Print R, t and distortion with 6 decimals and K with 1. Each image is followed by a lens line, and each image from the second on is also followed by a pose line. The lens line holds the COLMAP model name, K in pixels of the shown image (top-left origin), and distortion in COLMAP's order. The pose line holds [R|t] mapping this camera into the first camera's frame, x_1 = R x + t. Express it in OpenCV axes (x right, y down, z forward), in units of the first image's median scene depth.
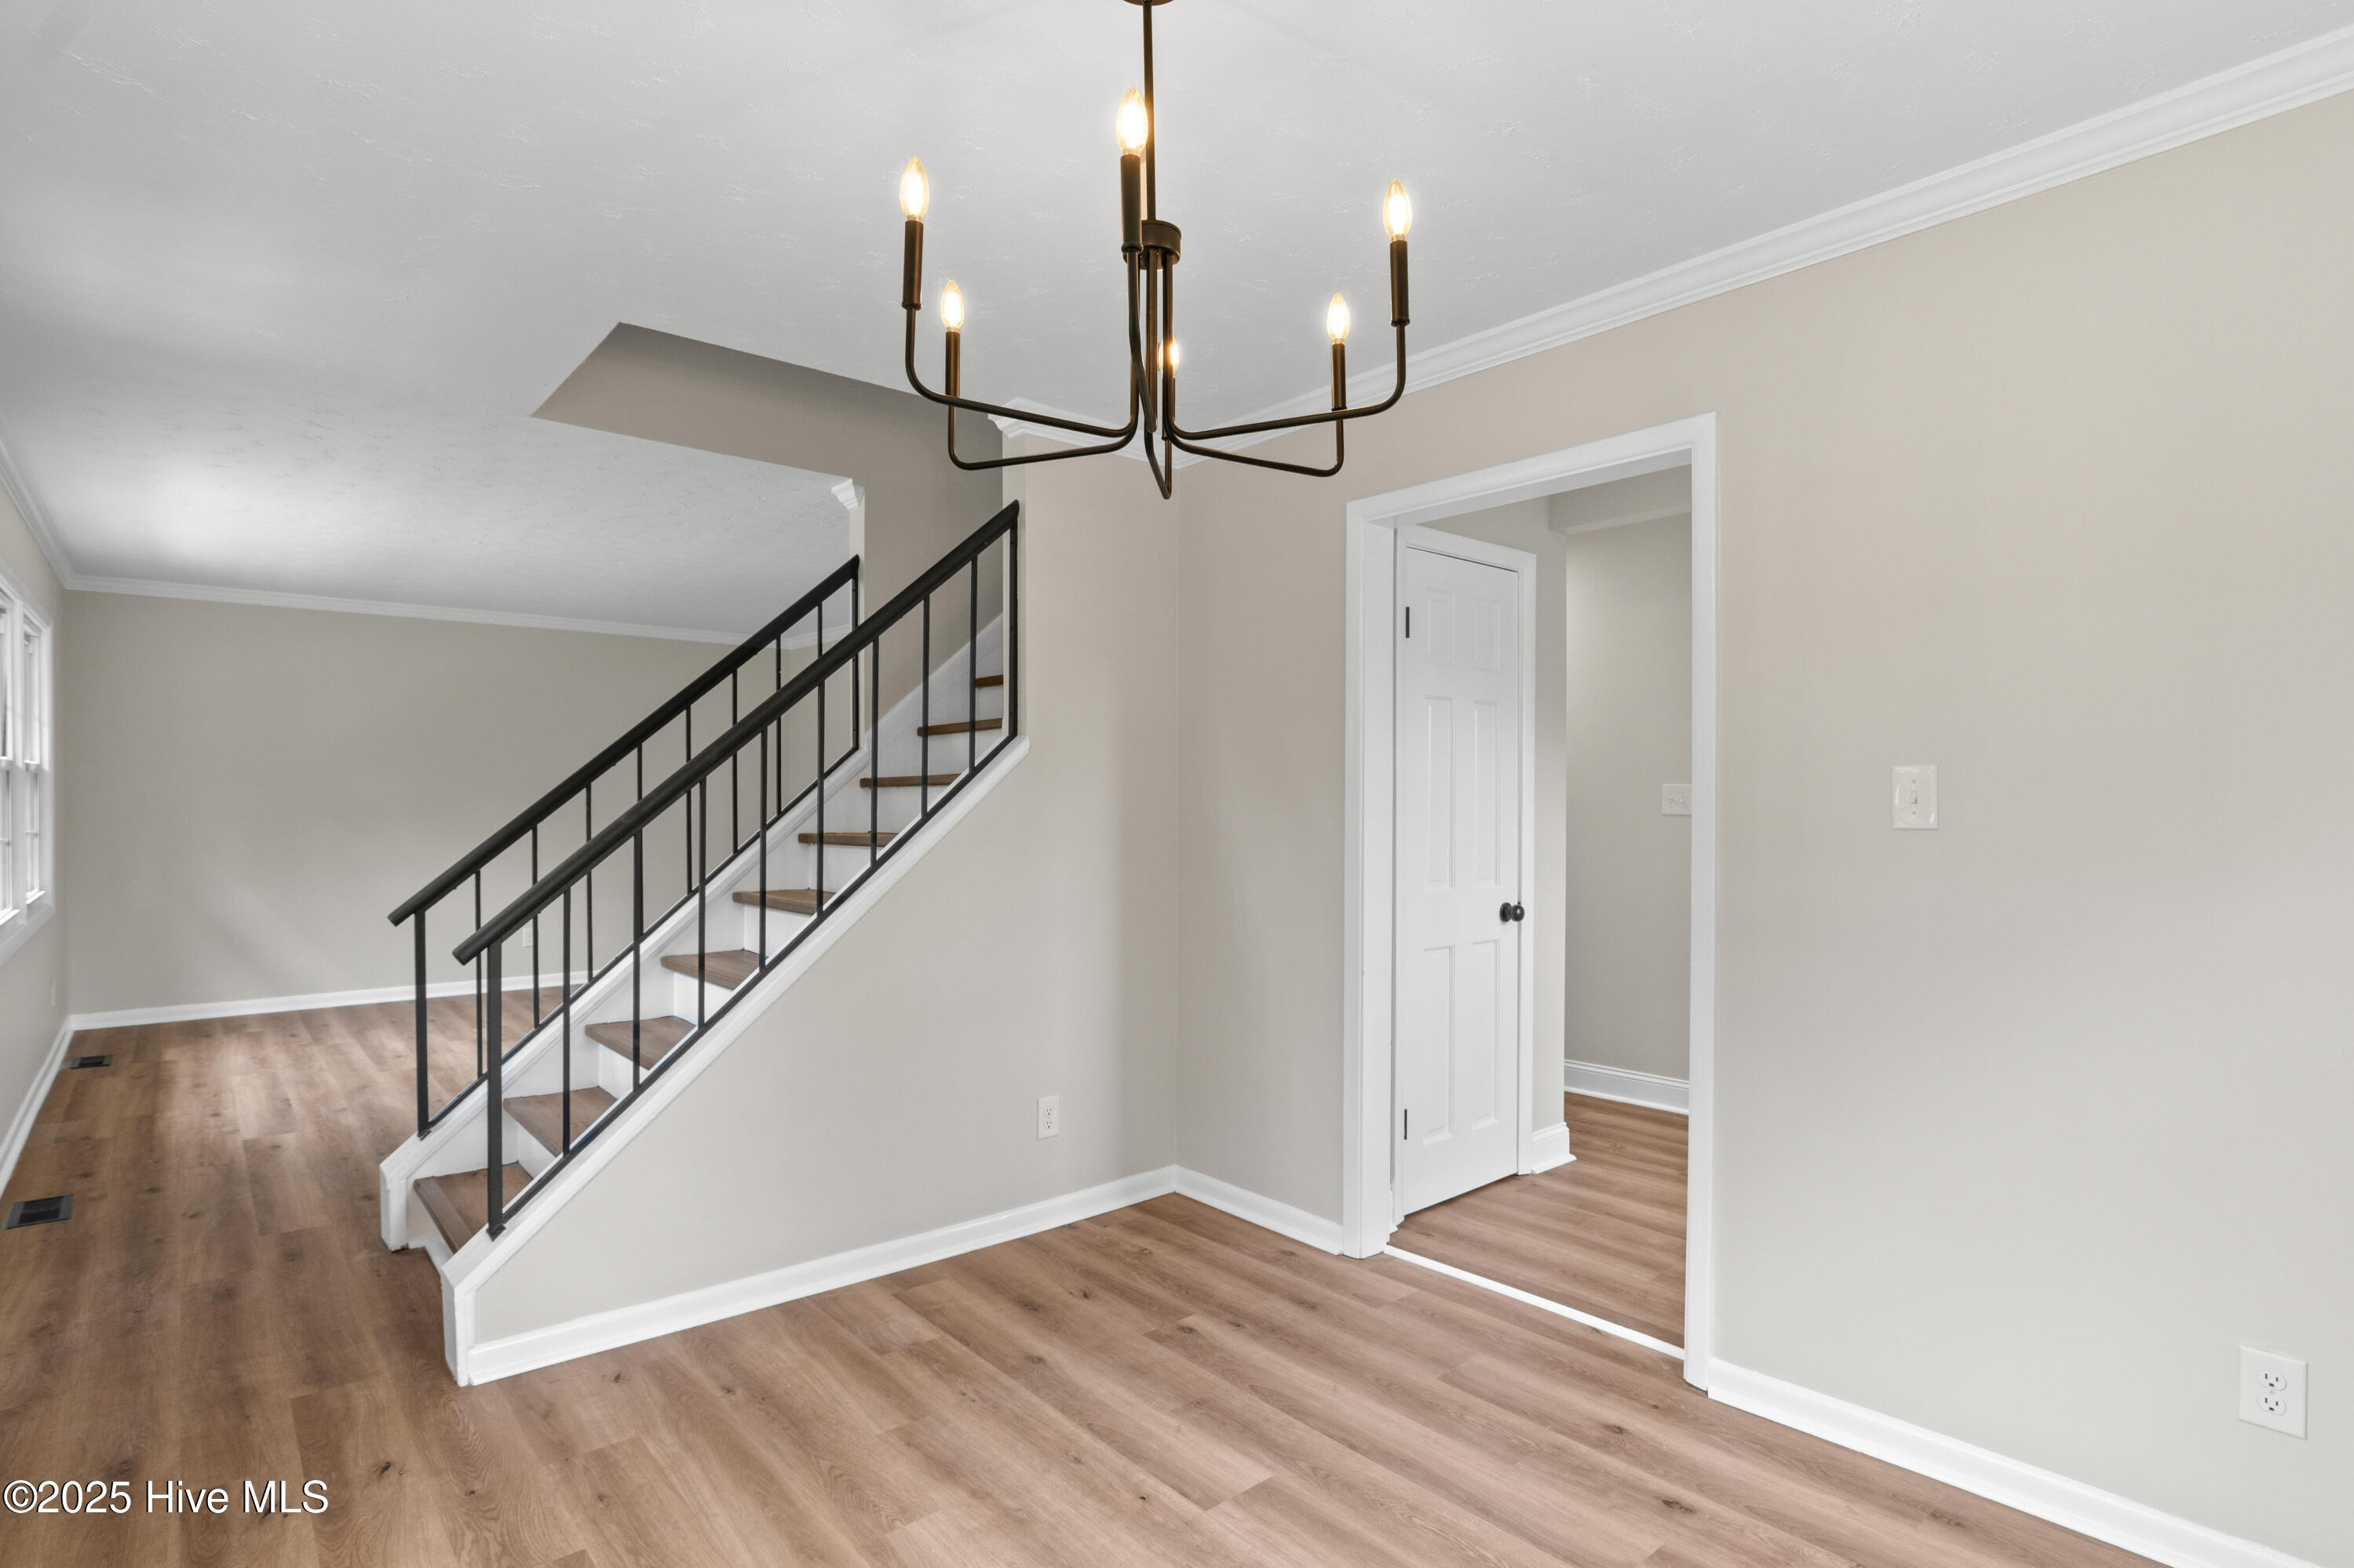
lens RADIAL K [[1159.0, 0, 1170.9], [0, 1159.0, 791.0], [0, 0, 1]] dist [-0.037344, 0.009969]
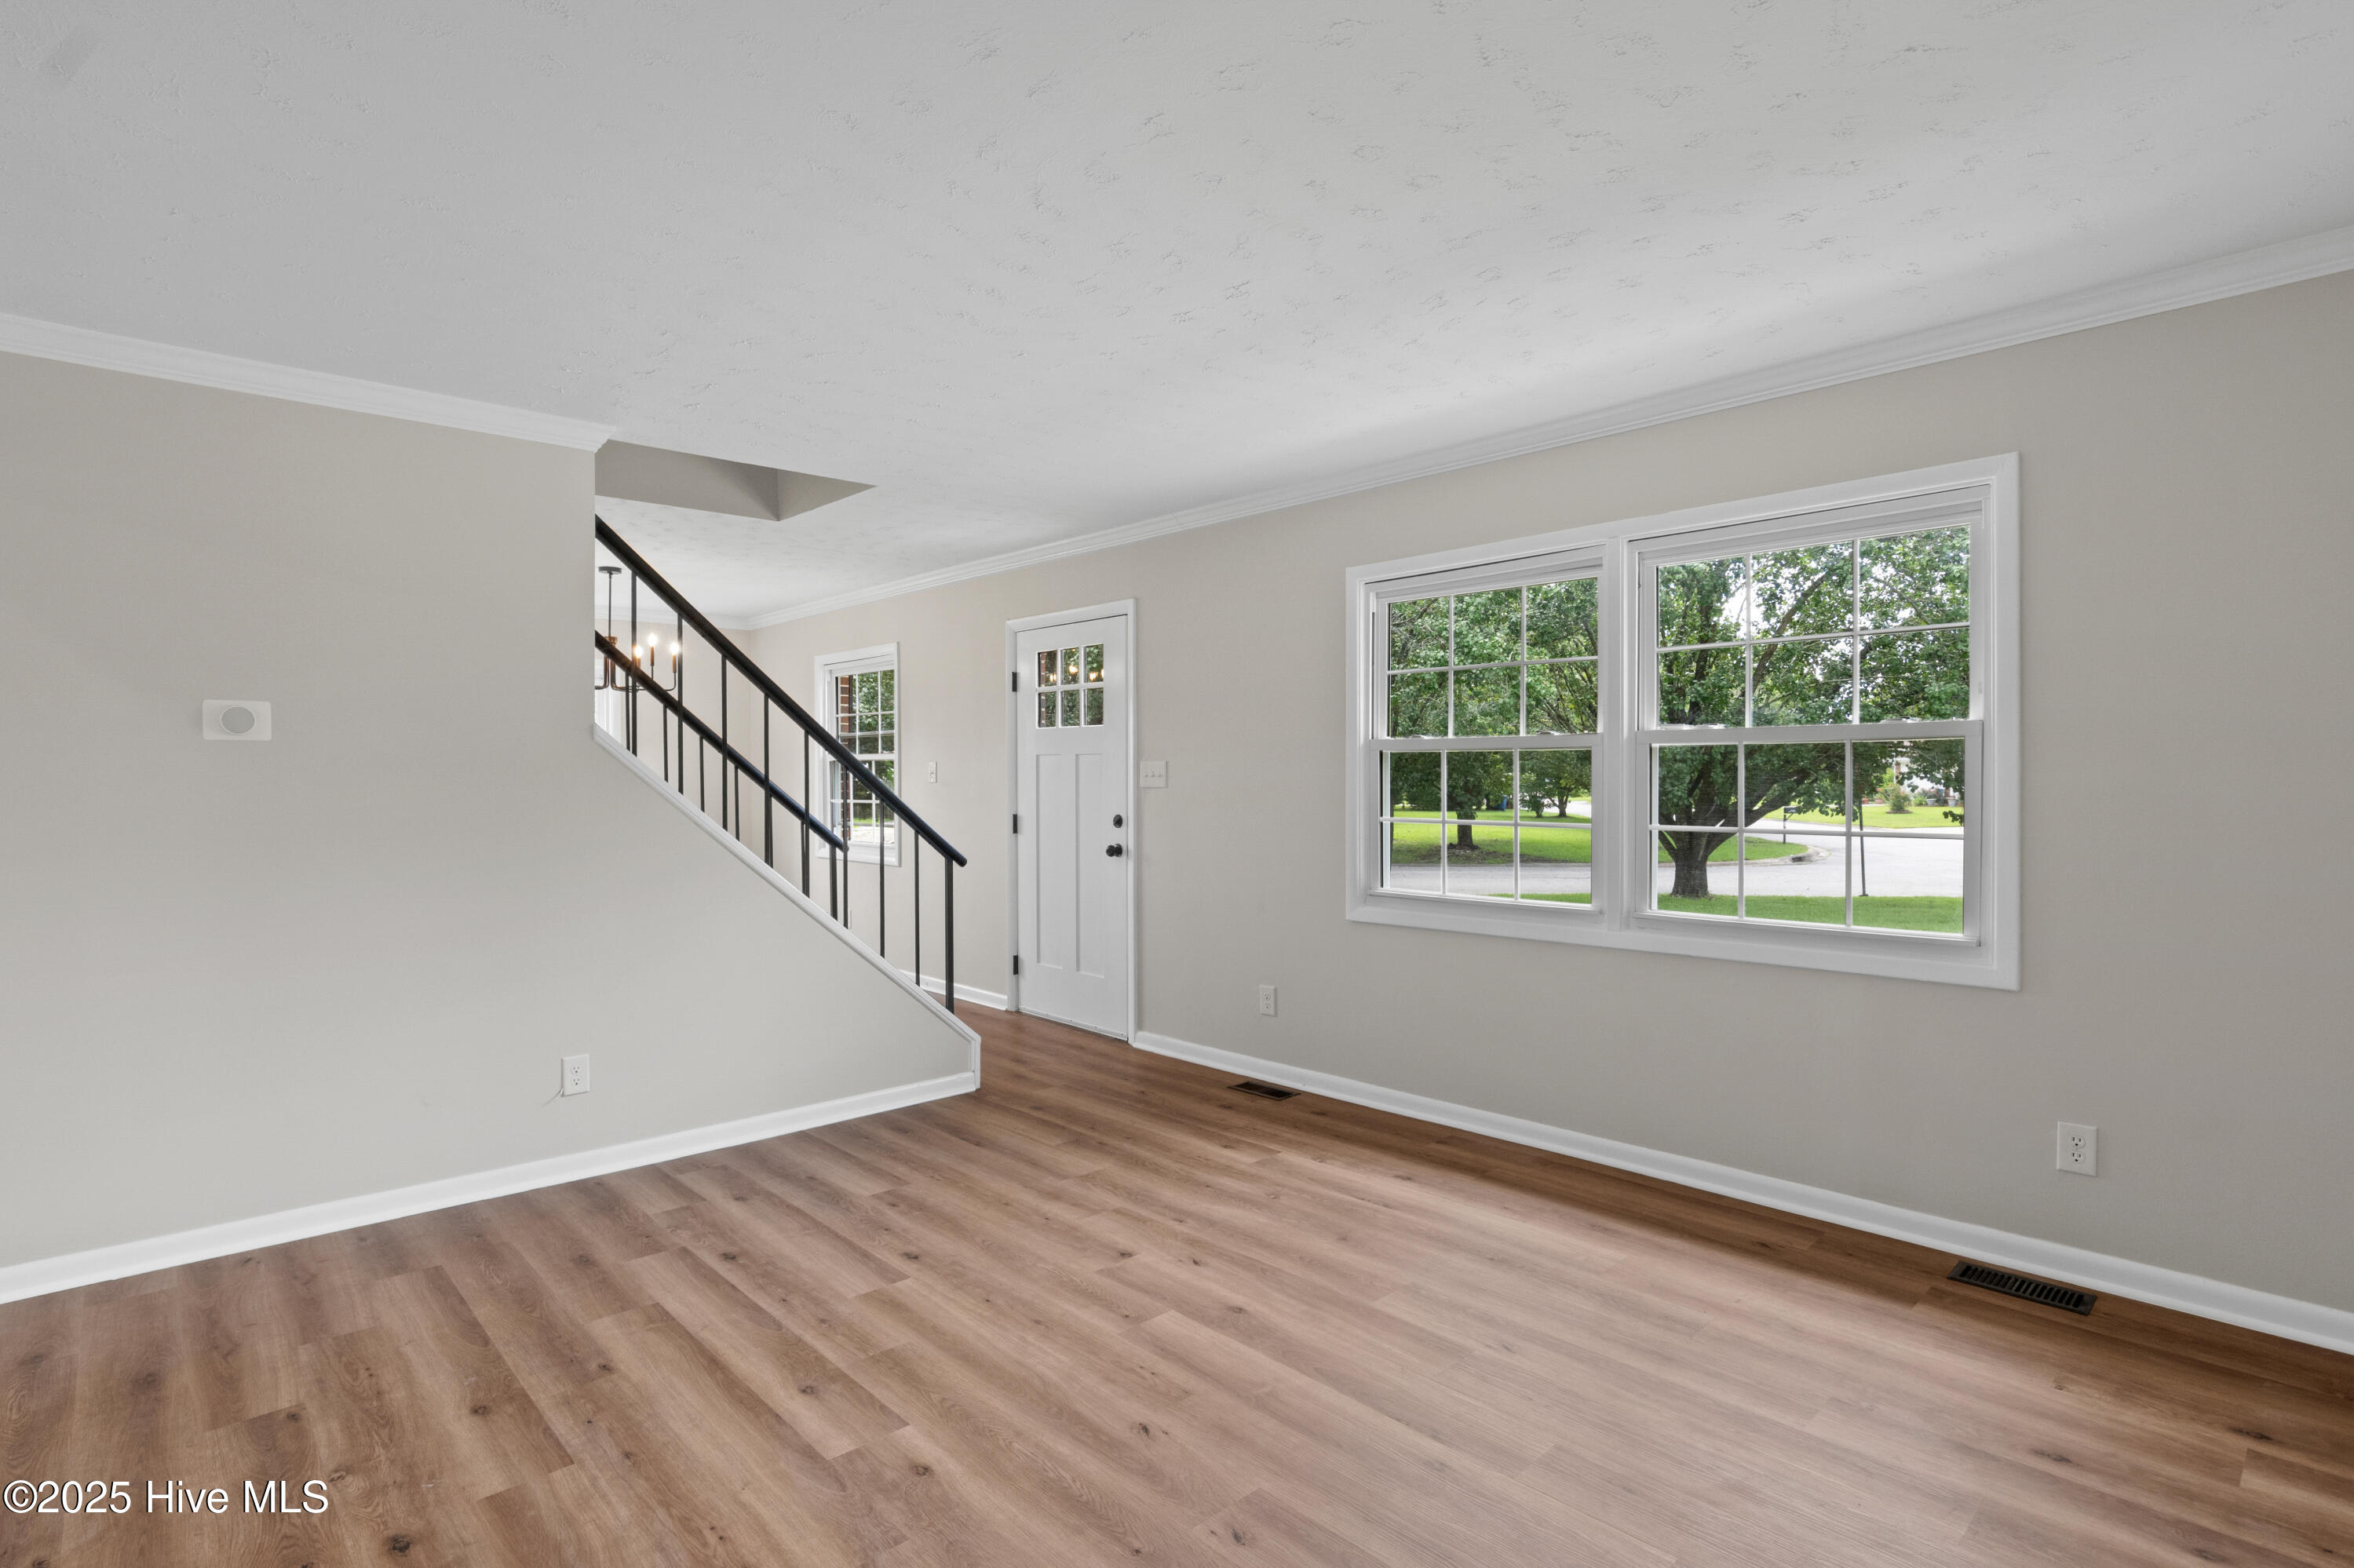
lens RADIAL K [[1159.0, 0, 1170.9], [0, 1159.0, 791.0], [0, 0, 1]] dist [-0.037344, 0.009969]
pose [[-0.998965, 0.006767, -0.044972, -0.563991], [0.006038, 0.999849, 0.016308, 0.000471], [0.045076, 0.016019, -0.998855, 1.575376]]
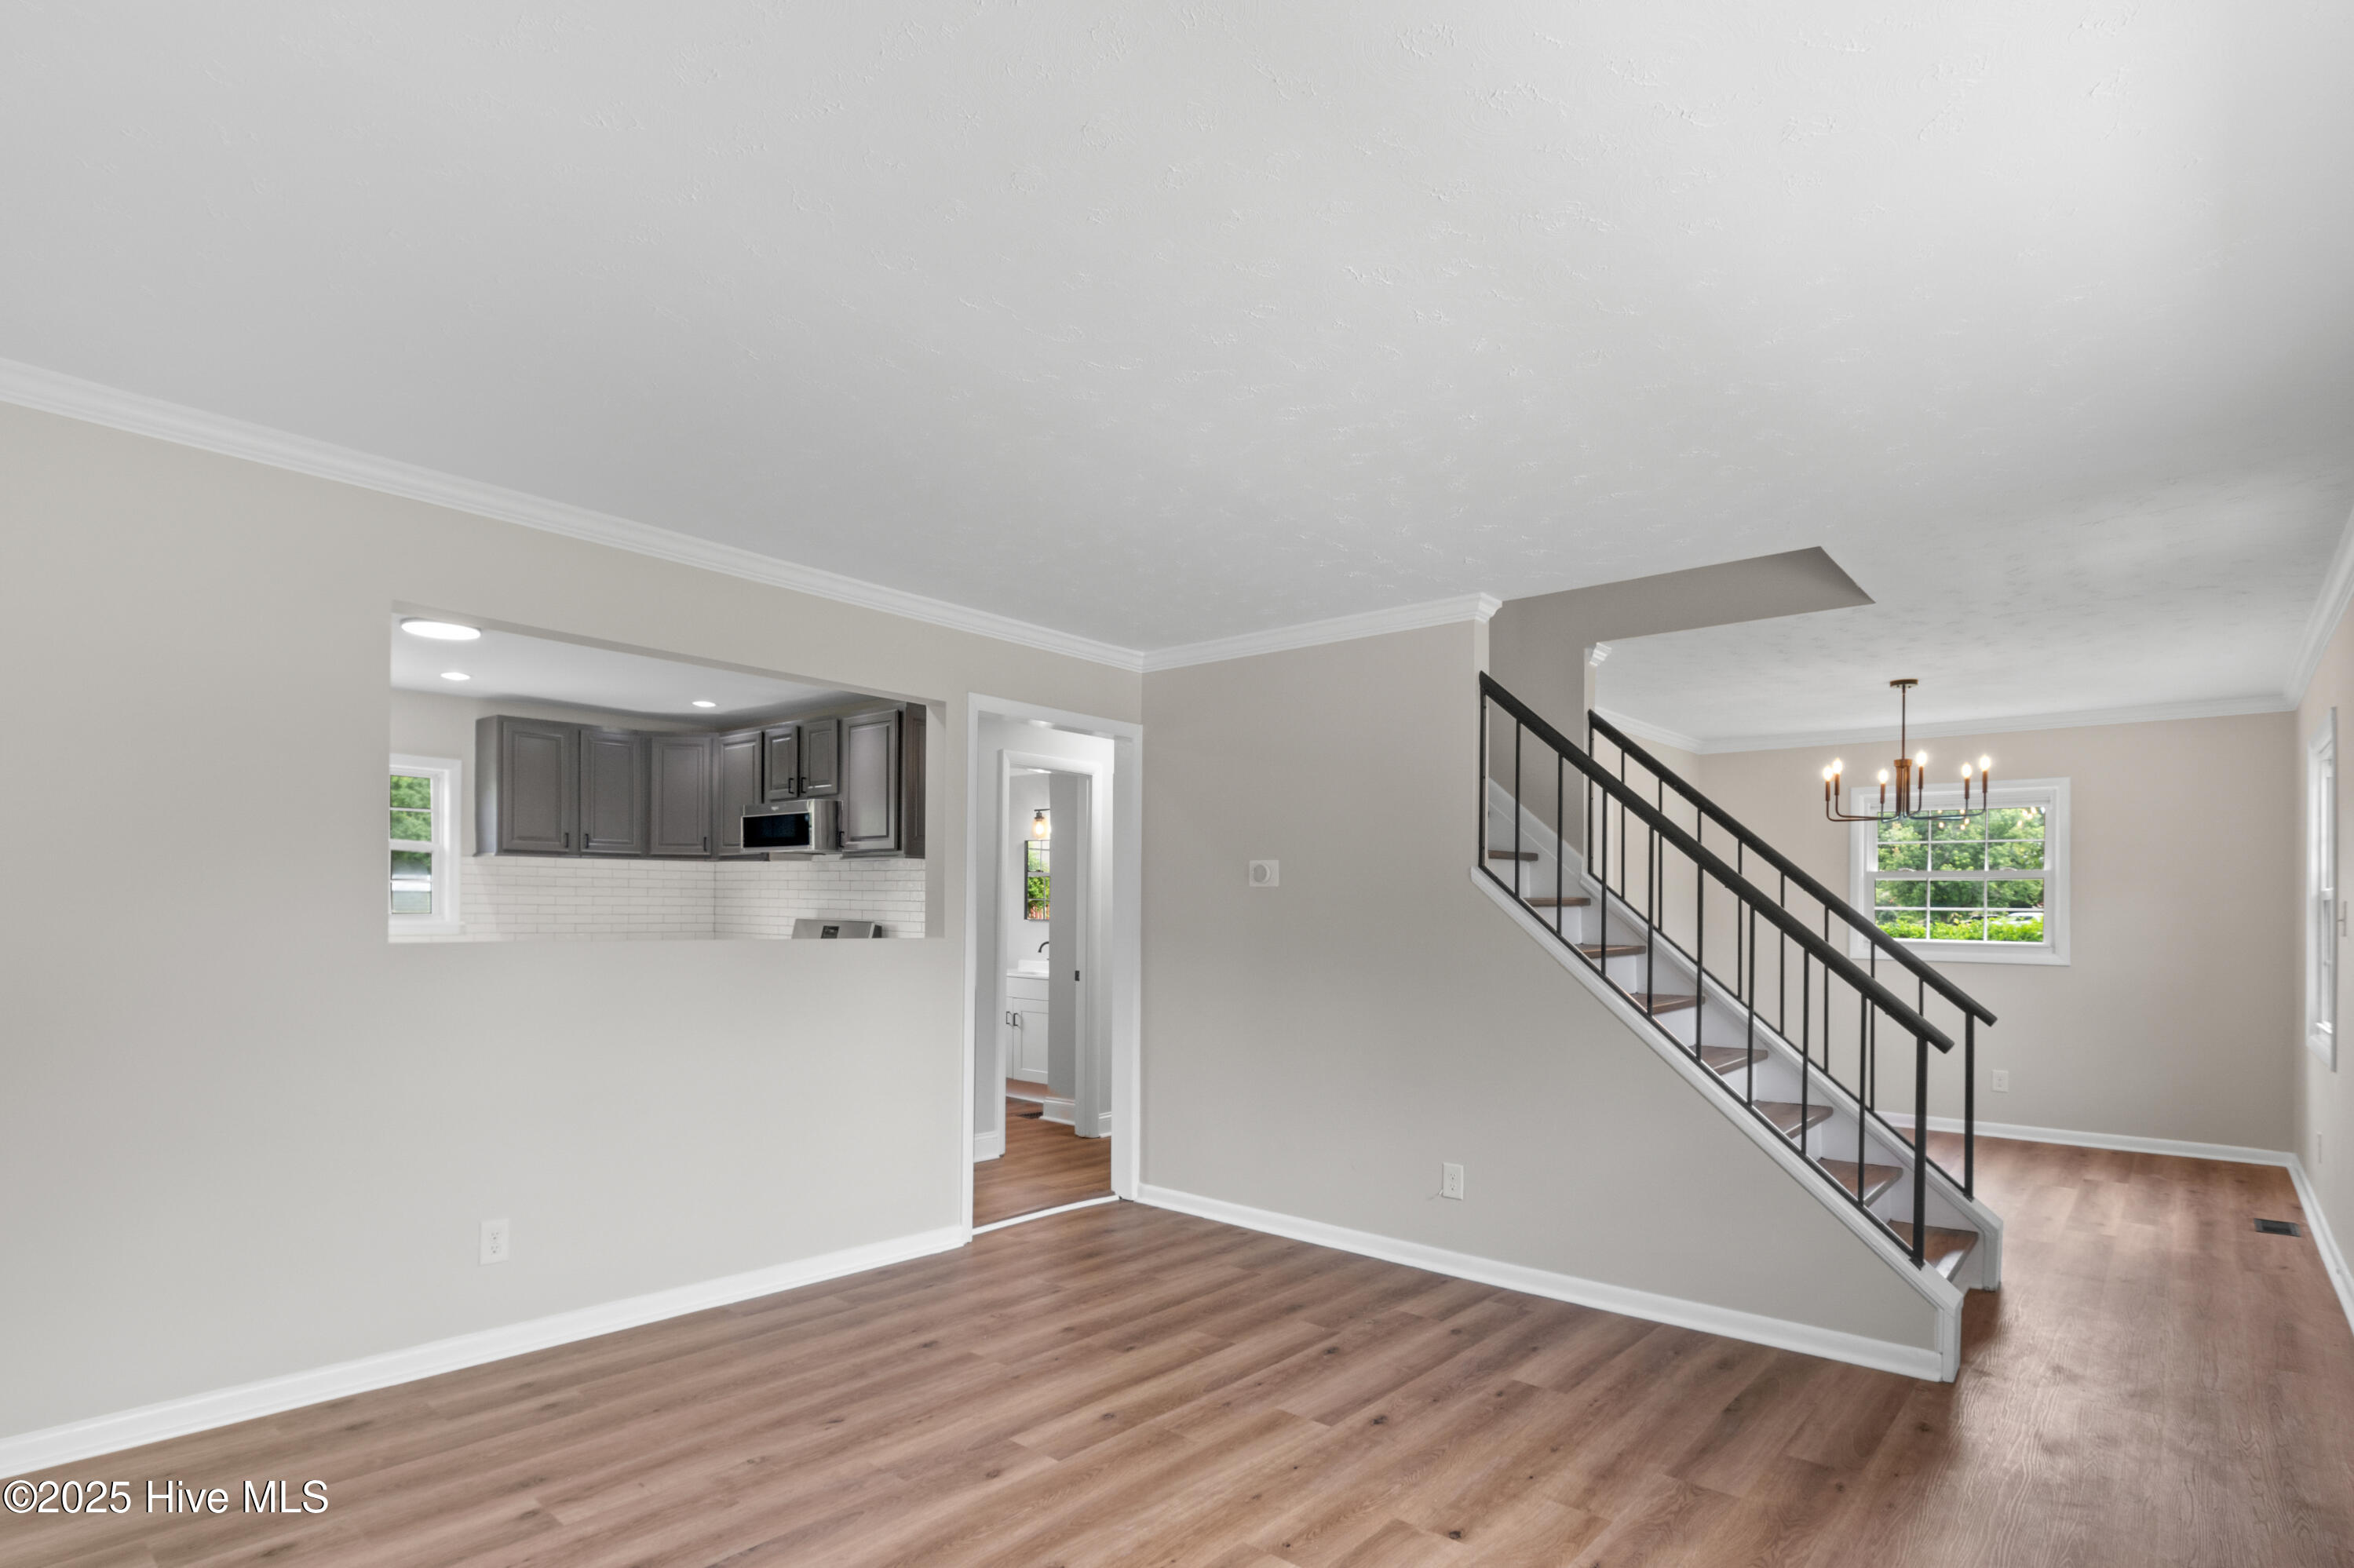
lens RADIAL K [[1209.8, 0, 1170.4], [0, 1209.8, 917.9], [0, 0, 1]] dist [-0.026697, 0.000527]
pose [[-0.139314, -0.005011, 0.990236, -1.028758], [-0.010588, 0.999938, 0.003571, 0.002698], [-0.990192, -0.009987, -0.139359, 1.160790]]
